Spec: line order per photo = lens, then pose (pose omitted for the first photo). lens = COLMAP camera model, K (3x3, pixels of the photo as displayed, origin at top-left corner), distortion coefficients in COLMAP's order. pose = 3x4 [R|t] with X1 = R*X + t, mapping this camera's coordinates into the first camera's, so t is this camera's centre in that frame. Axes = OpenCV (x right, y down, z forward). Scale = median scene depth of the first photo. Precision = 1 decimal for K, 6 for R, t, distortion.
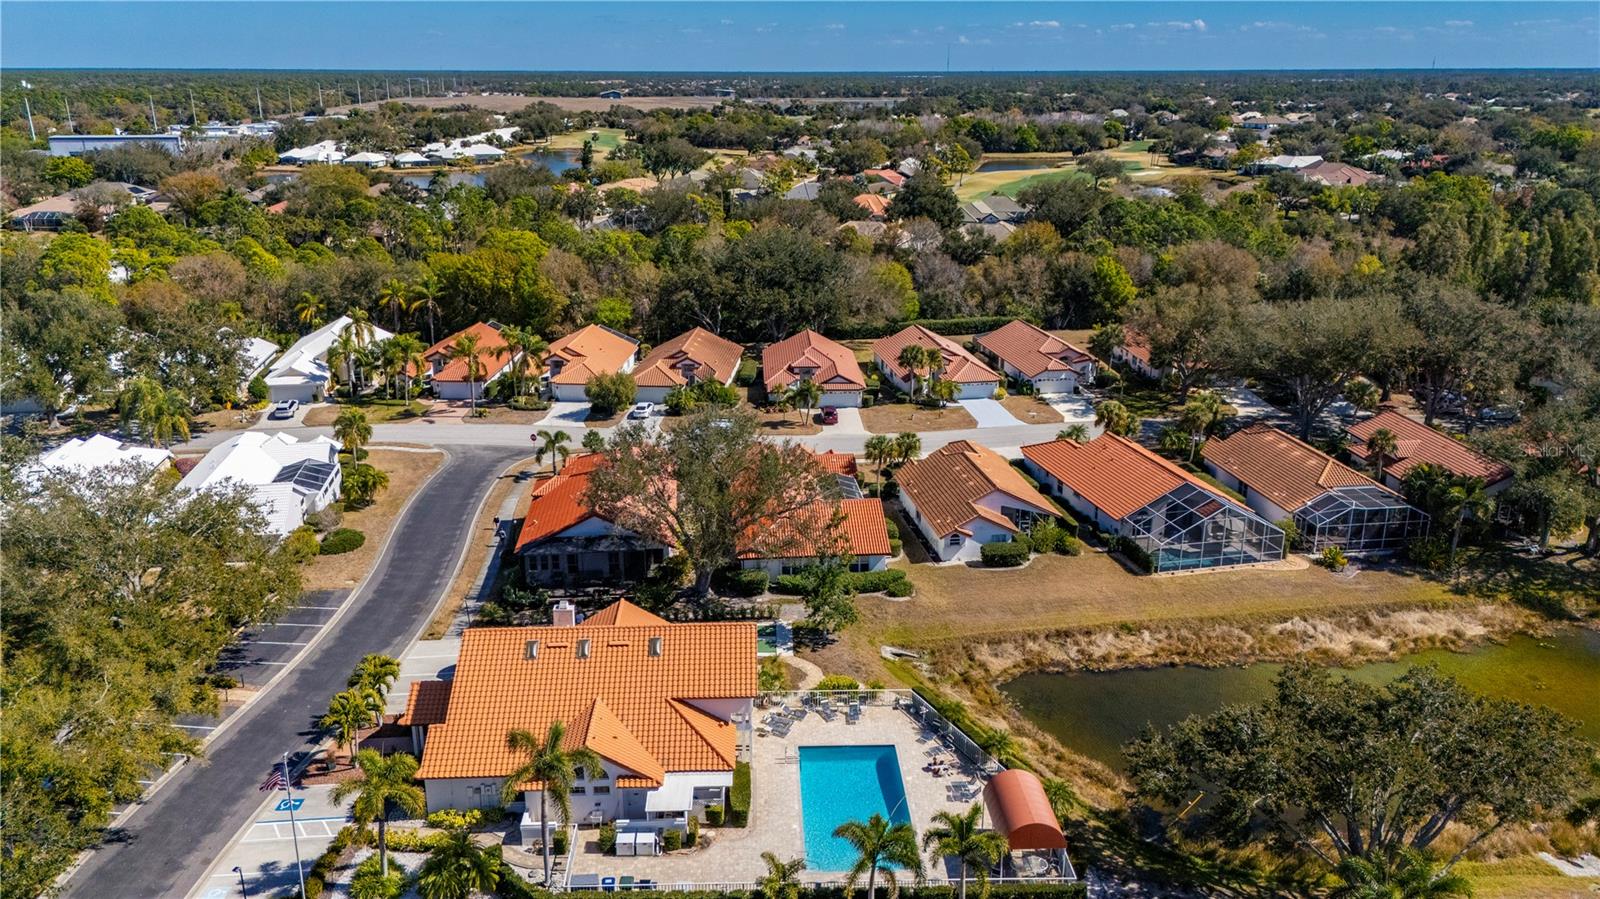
lens RADIAL K [[1179.8, 0, 793.3], [0, 1179.8, 446.1], [0, 0, 1]] dist [0.107613, -0.118449]
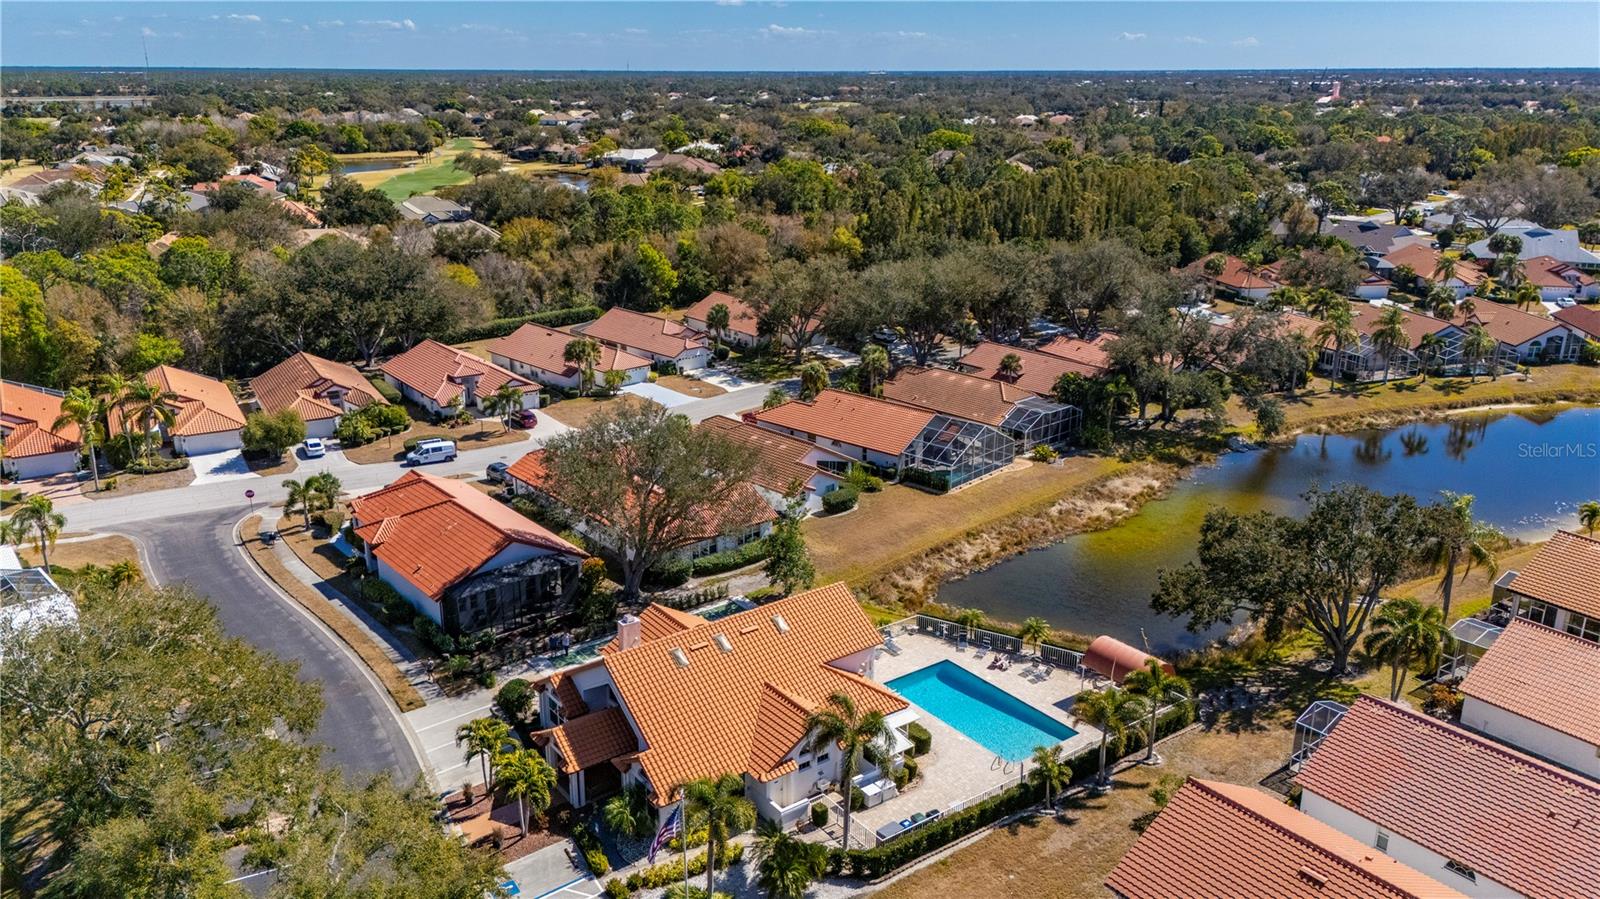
lens RADIAL K [[1179.8, 0, 793.3], [0, 1179.8, 446.1], [0, 0, 1]] dist [0.107613, -0.118449]
pose [[0.831914, -0.170420, 0.528086, -0.289716], [0.170114, 0.984174, 0.049619, -0.014568], [-0.528185, 0.048557, 0.847740, 0.052806]]
